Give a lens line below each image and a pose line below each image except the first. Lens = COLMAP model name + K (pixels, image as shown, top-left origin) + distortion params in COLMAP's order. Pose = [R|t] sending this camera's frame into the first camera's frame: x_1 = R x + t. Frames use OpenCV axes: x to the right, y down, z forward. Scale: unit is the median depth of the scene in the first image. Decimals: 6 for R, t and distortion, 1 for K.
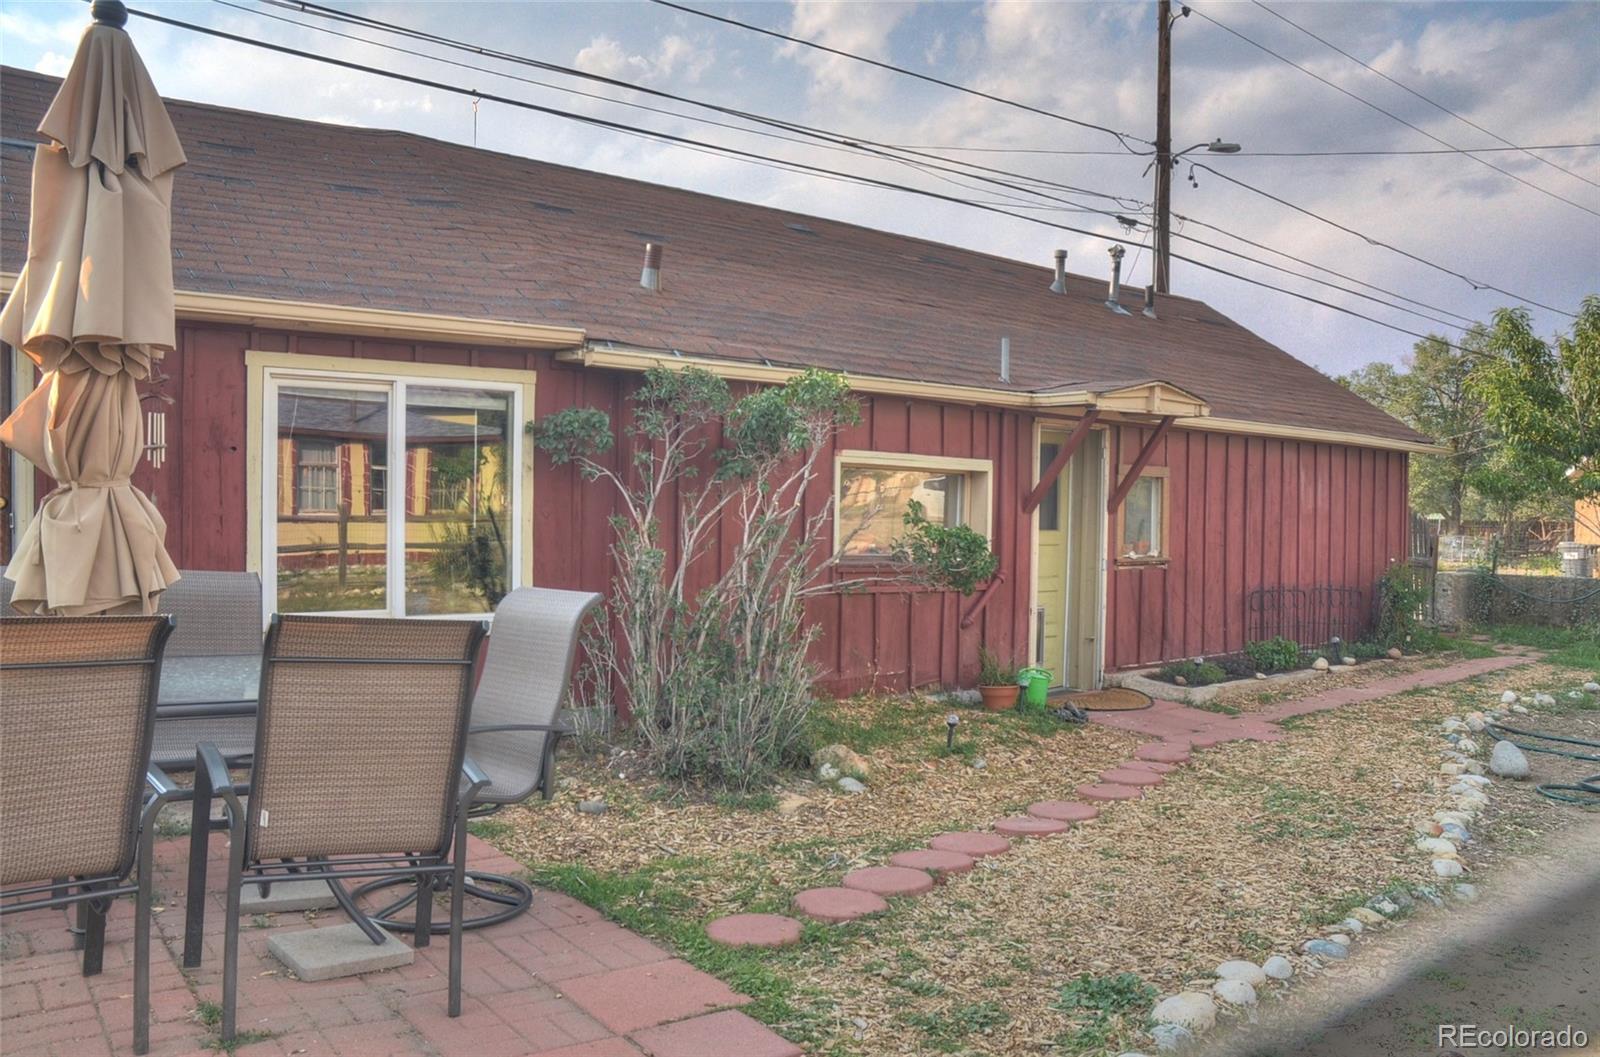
lens RADIAL K [[1266.6, 0, 809.5], [0, 1266.6, 528.2], [0, 0, 1]] dist [-0.167810, 0.151893]
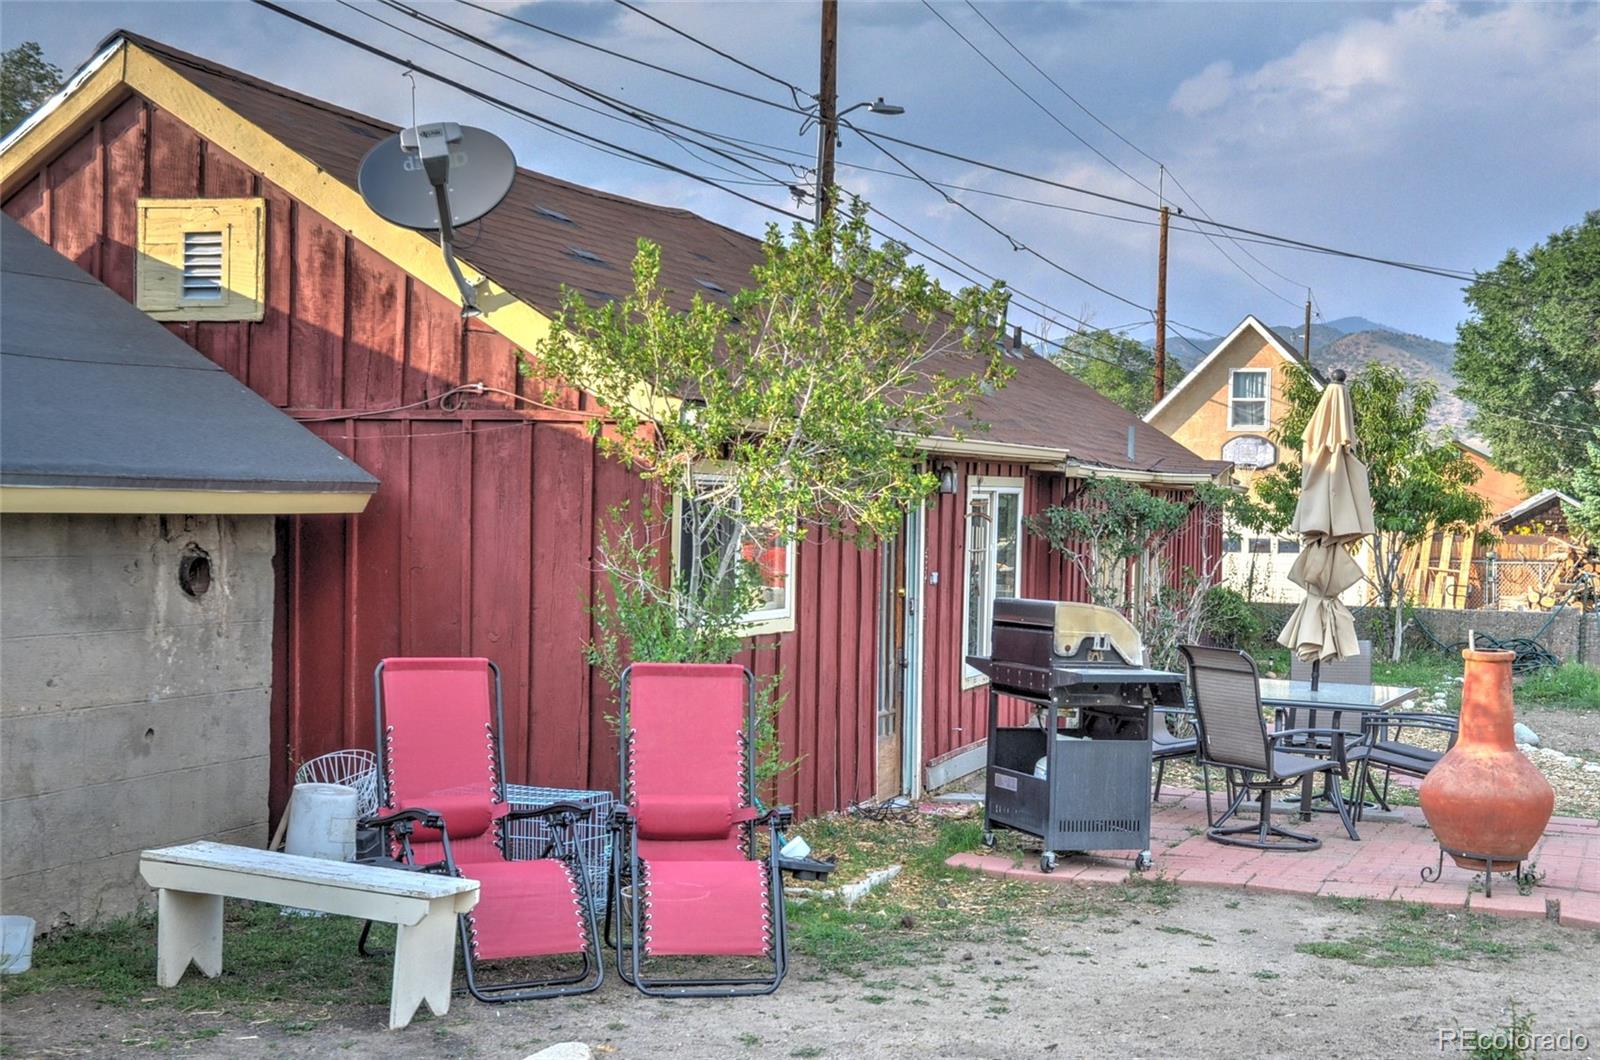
lens RADIAL K [[2102.8, 0, 797.5], [0, 2102.8, 530.5], [0, 0, 1]] dist [0.000509, 0.000000]
pose [[0.857368, -0.000160, 0.514704, -0.890369], [-0.006296, 0.999922, 0.010797, -0.051845], [-0.514665, -0.012497, 0.857300, -0.448762]]
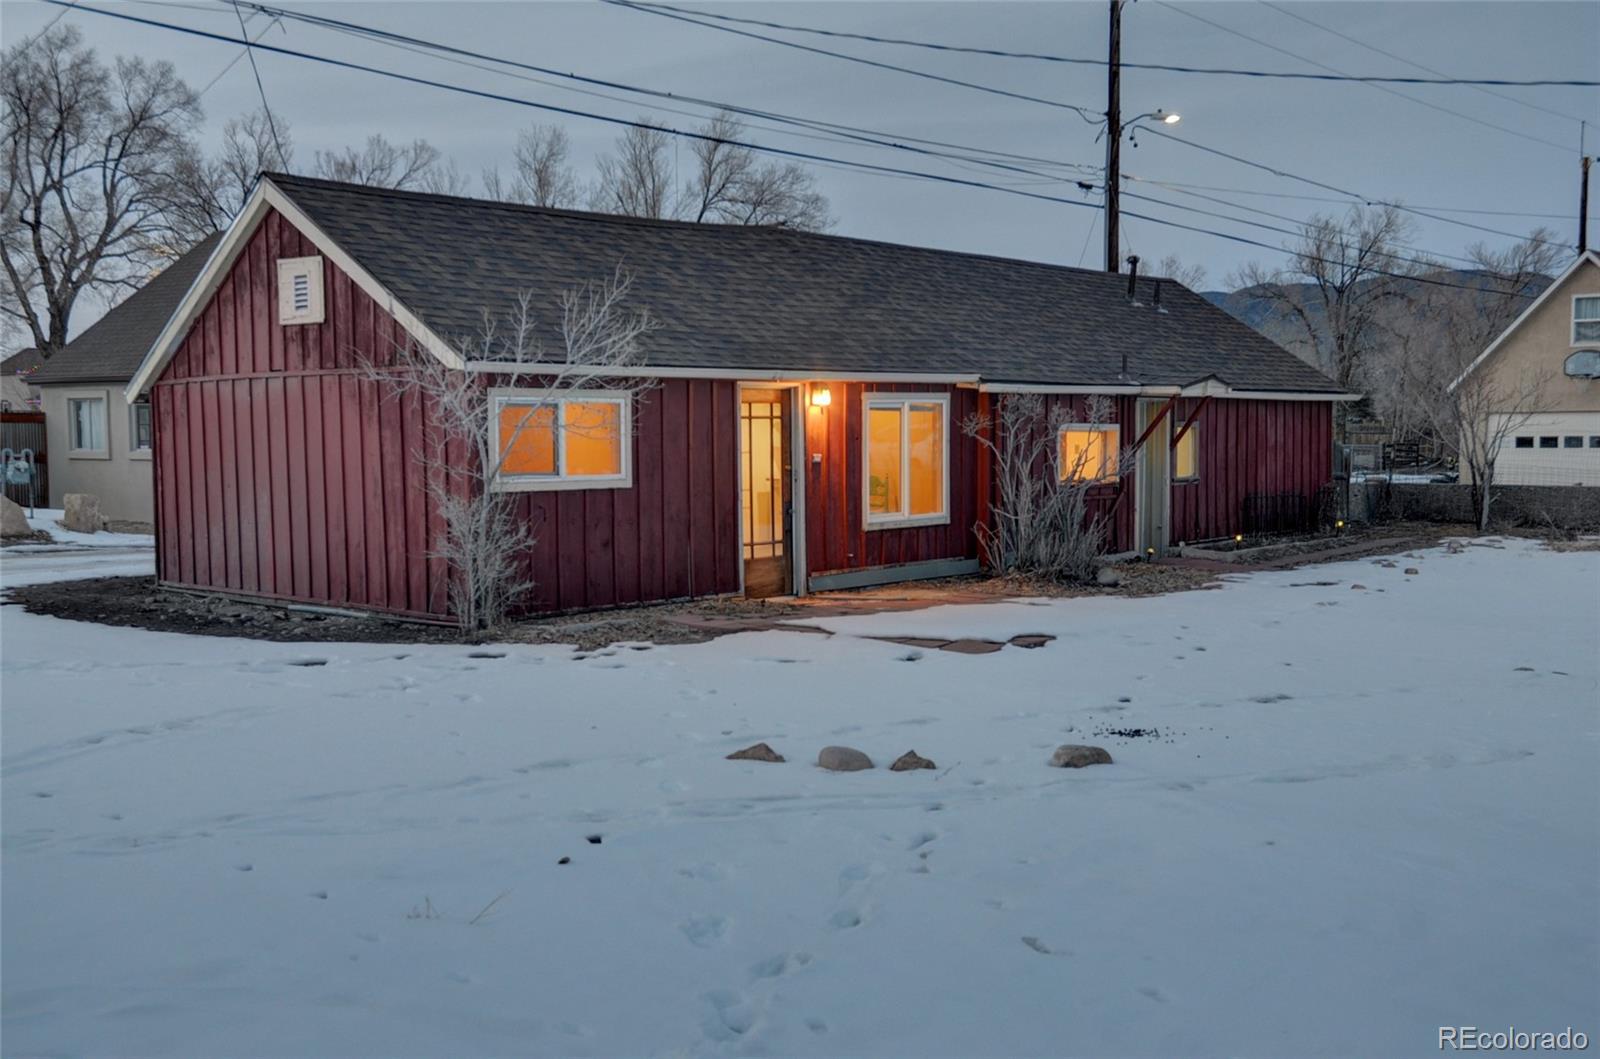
lens RADIAL K [[1653.2, 0, 783.3], [0, 1653.2, 497.6], [0, 0, 1]] dist [-0.009365, 0.000000]
pose [[0.985880, -0.022122, 0.165988, -0.520289], [0.015663, 0.999072, 0.040119, -0.038554], [-0.166722, -0.036953, 0.985311, -0.887730]]
